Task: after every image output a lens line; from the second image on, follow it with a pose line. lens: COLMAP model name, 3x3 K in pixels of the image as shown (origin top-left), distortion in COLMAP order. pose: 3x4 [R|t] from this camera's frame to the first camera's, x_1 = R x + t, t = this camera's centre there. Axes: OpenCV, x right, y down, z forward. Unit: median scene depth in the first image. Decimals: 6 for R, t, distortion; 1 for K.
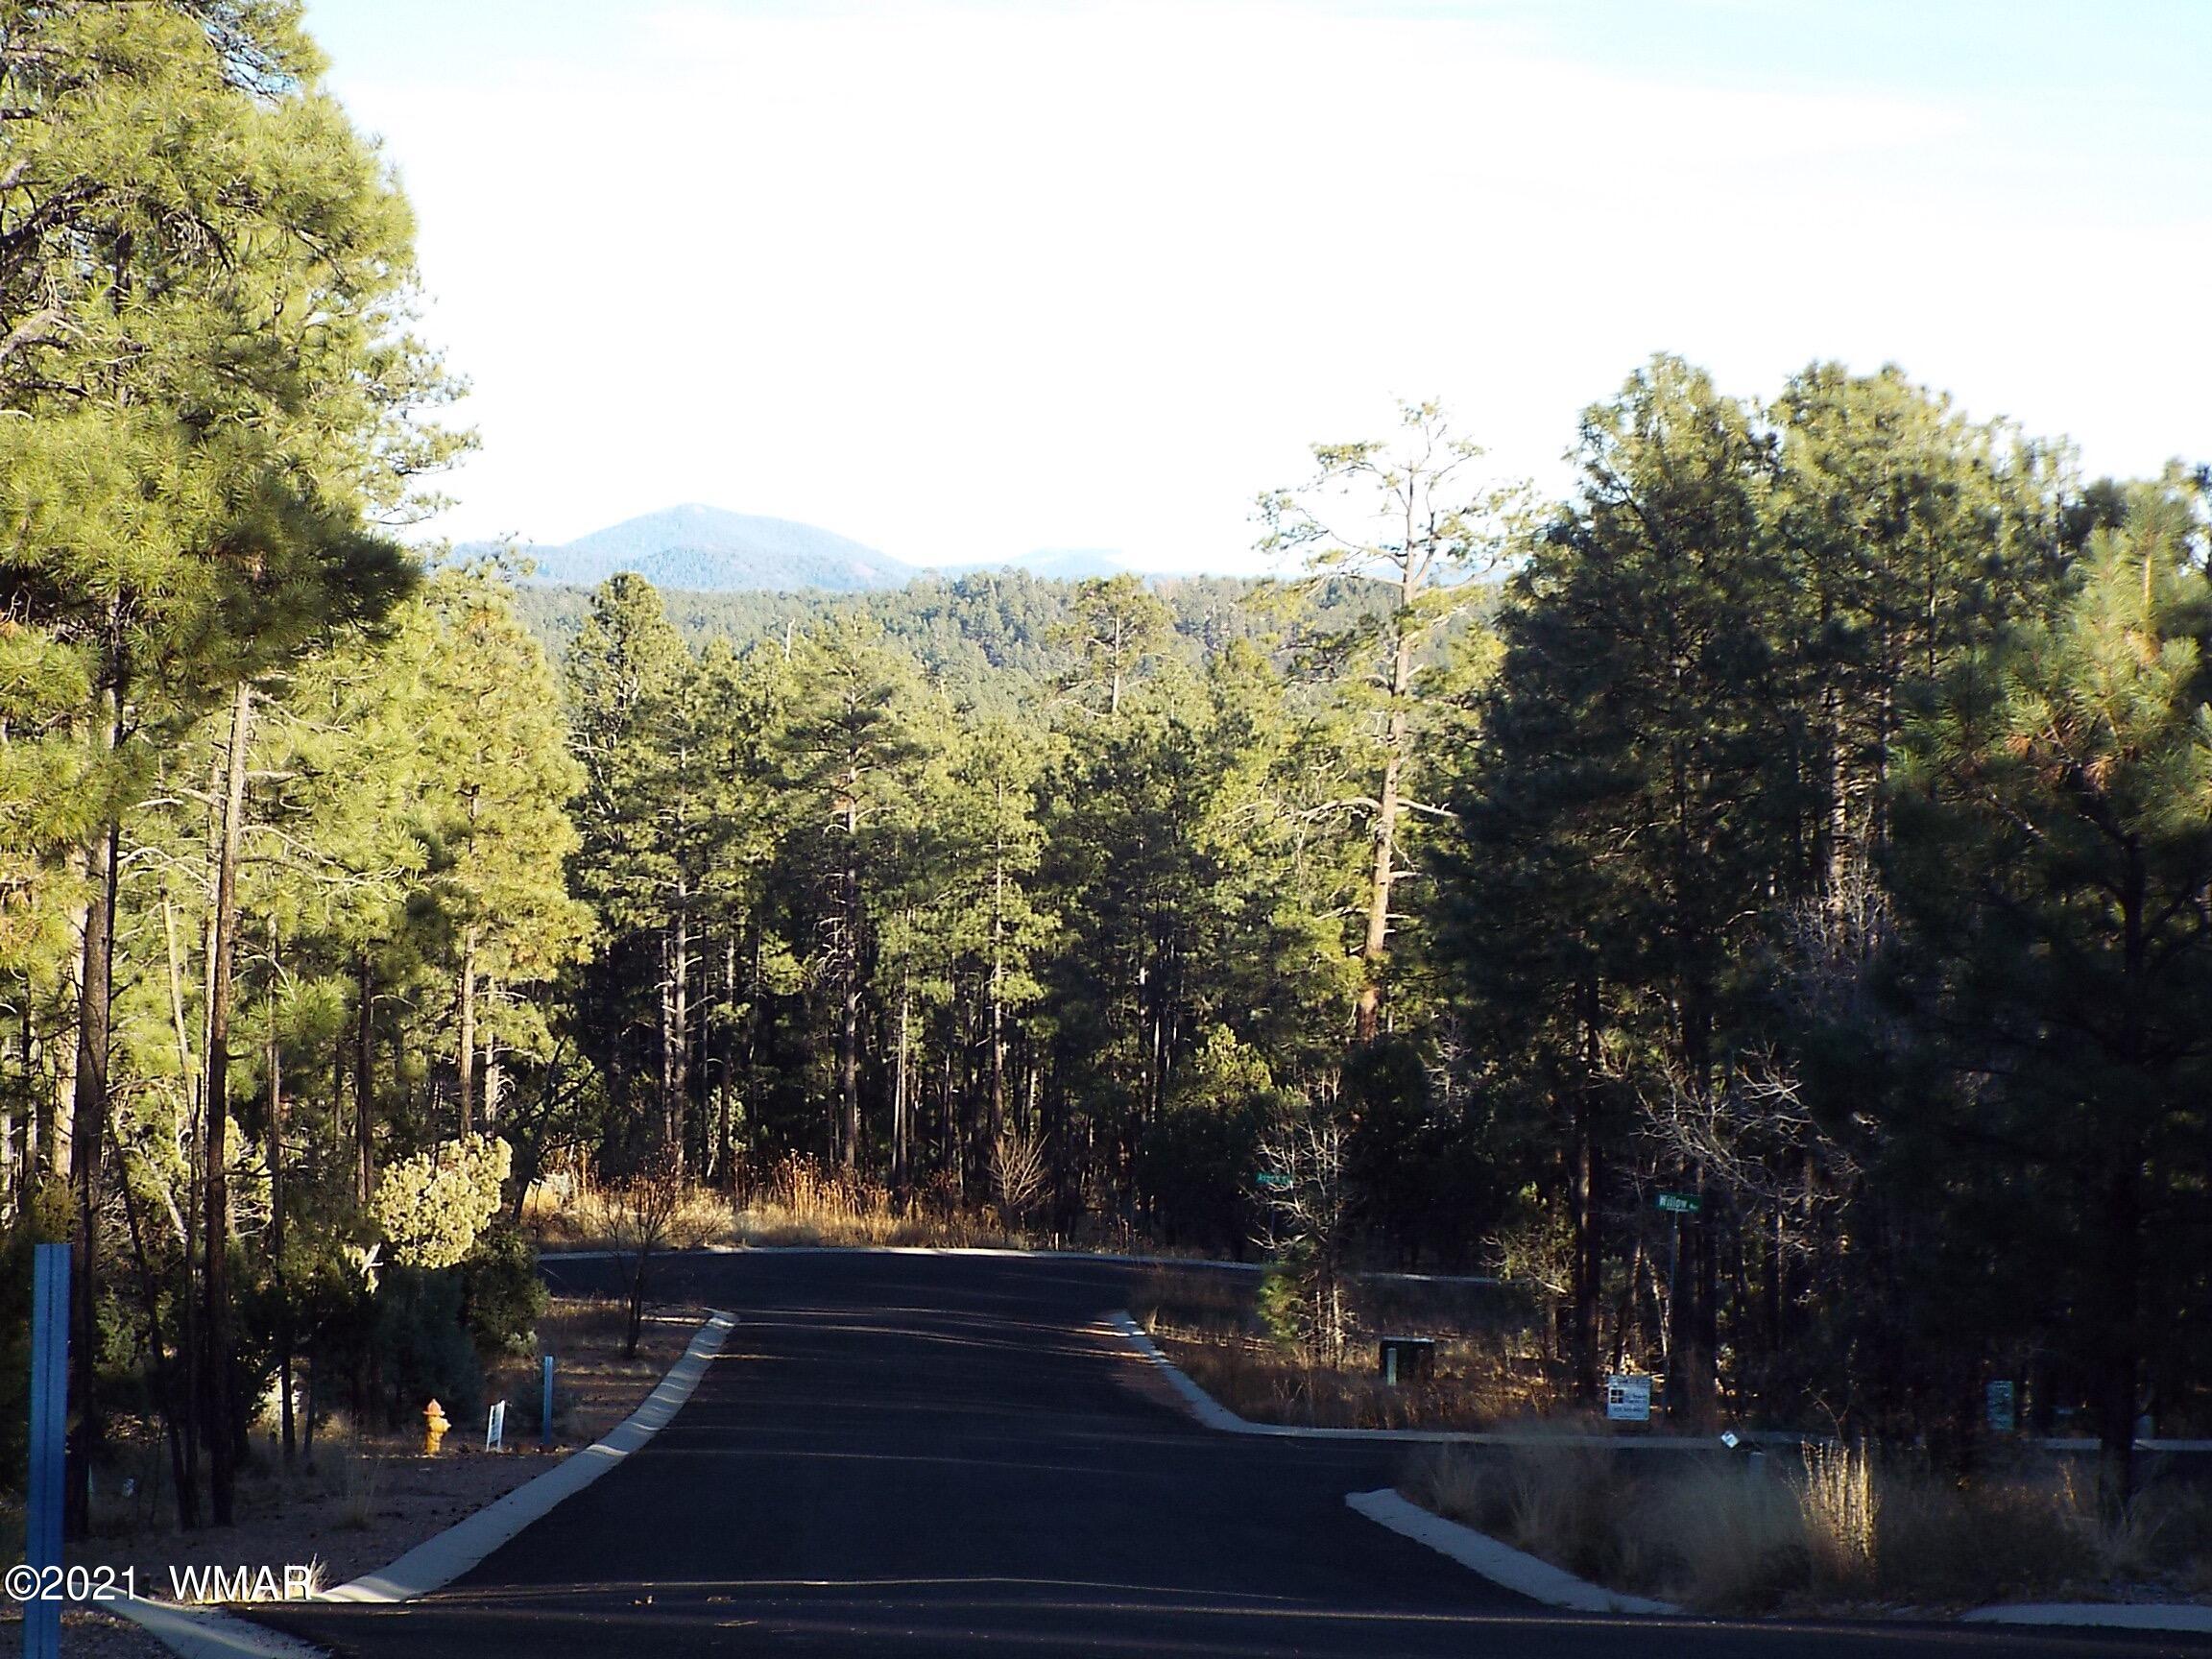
lens RADIAL K [[6549.9, 0, 1094.8], [0, 6549.9, 838.3], [0, 0, 1]] dist [0.600511, 0.000000]
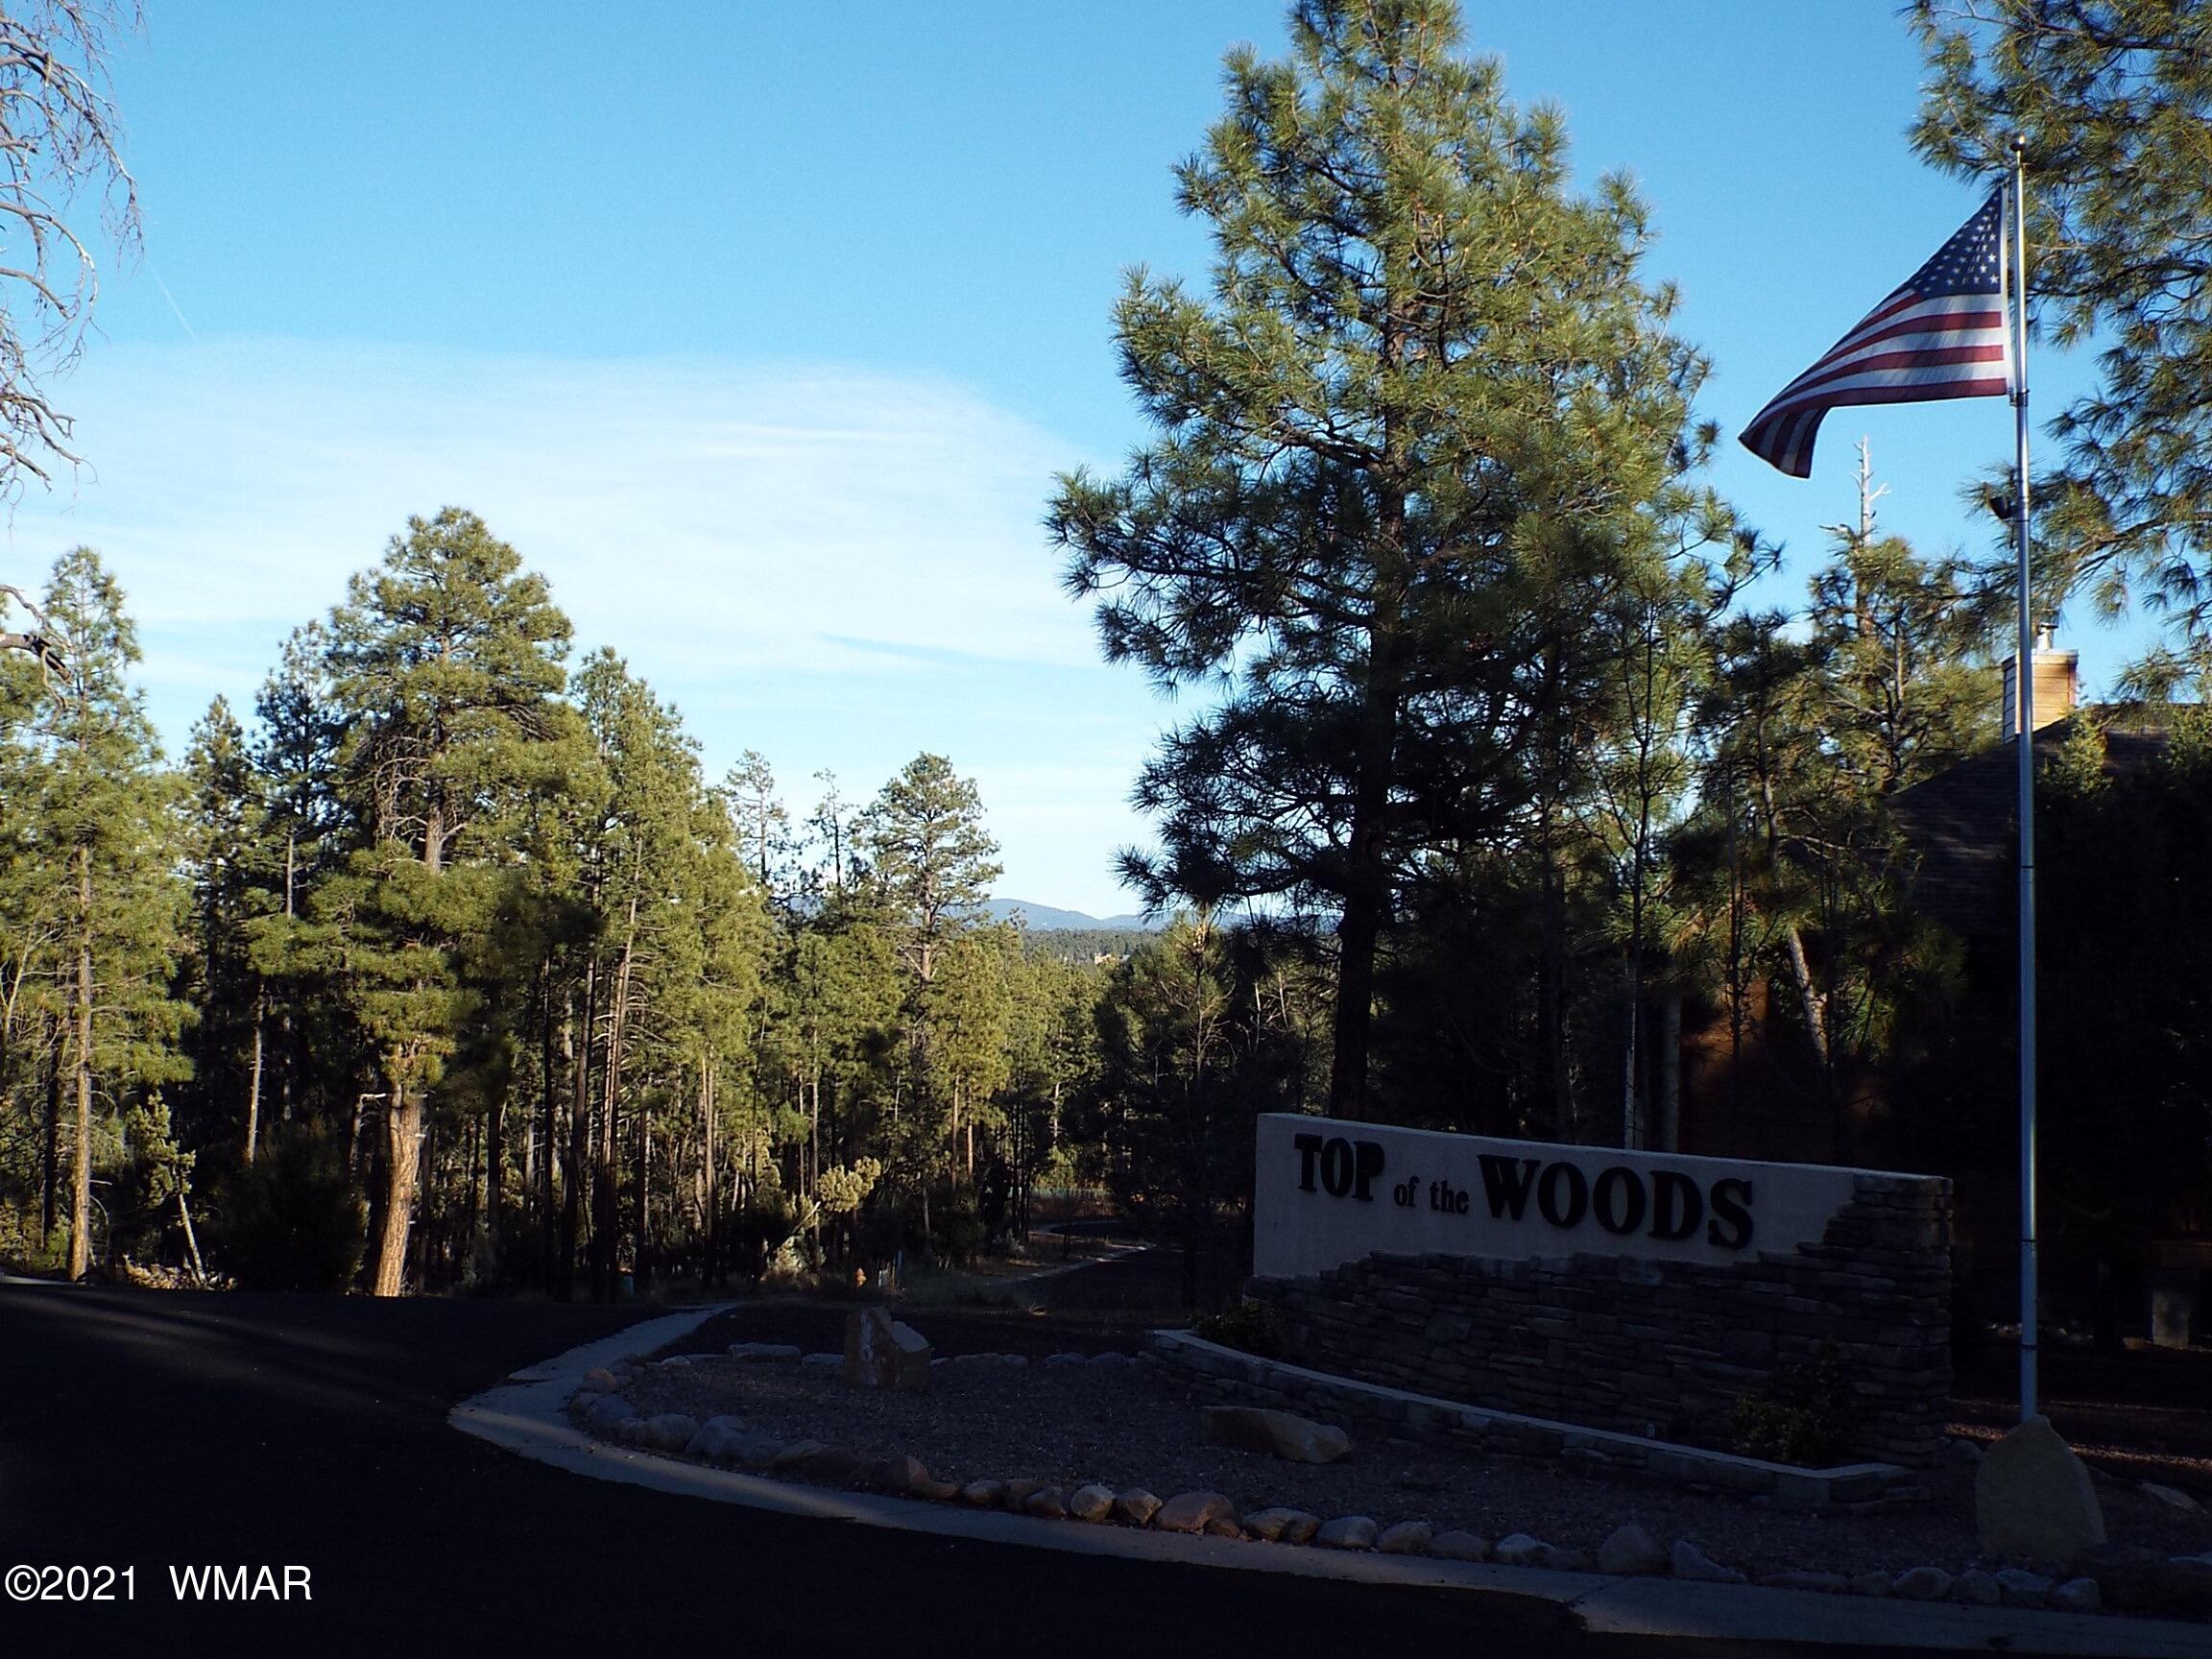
lens RADIAL K [[2908.7, 0, 1132.4], [0, 2908.7, 820.2], [0, 0, 1]] dist [0.005451, 0.000000]
pose [[0.988728, -0.001420, -0.149713, 0.168505], [-0.010120, 0.997034, -0.076295, 0.002044], [0.149377, 0.076950, 0.985781, -0.048396]]
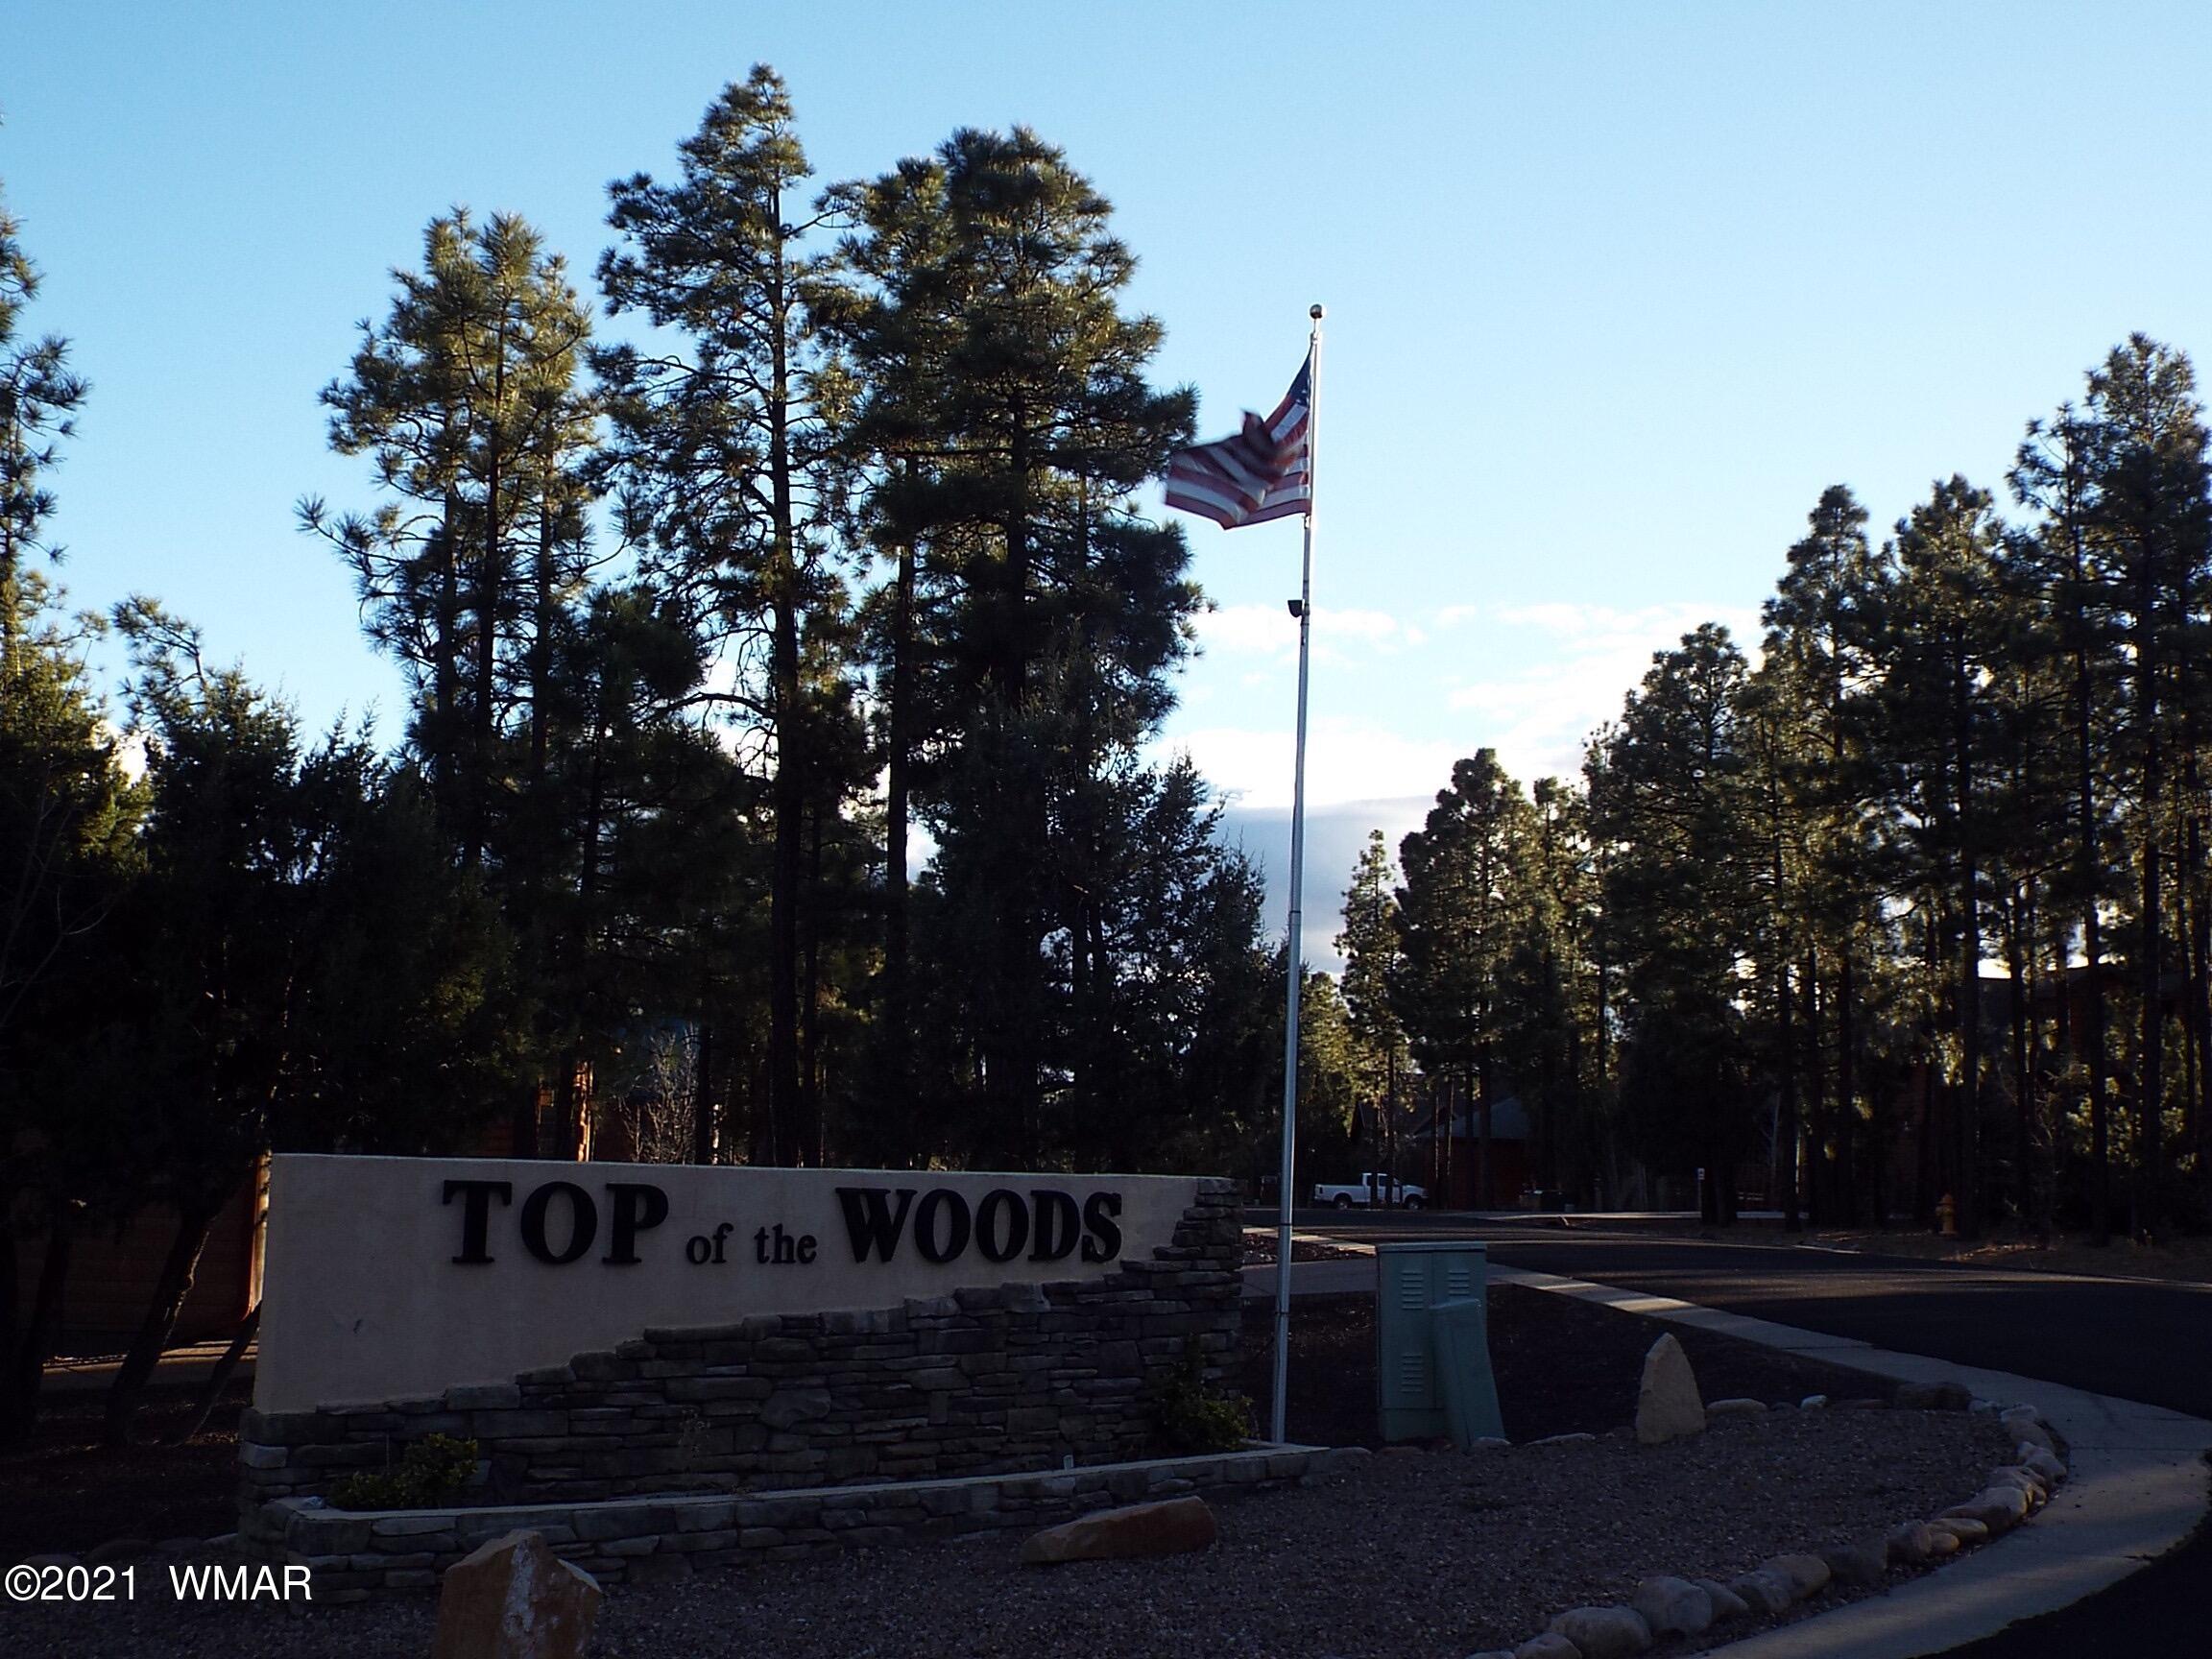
lens RADIAL K [[2908.7, 0, 1110.8], [0, 2908.7, 836.1], [0, 0, 1]] dist [0.005451, 0.000000]
pose [[-0.038395, 0.079915, 0.996062, 0.018275], [-0.016040, 0.996619, -0.080578, 0.002527], [-0.999134, -0.019071, -0.036983, 0.119706]]
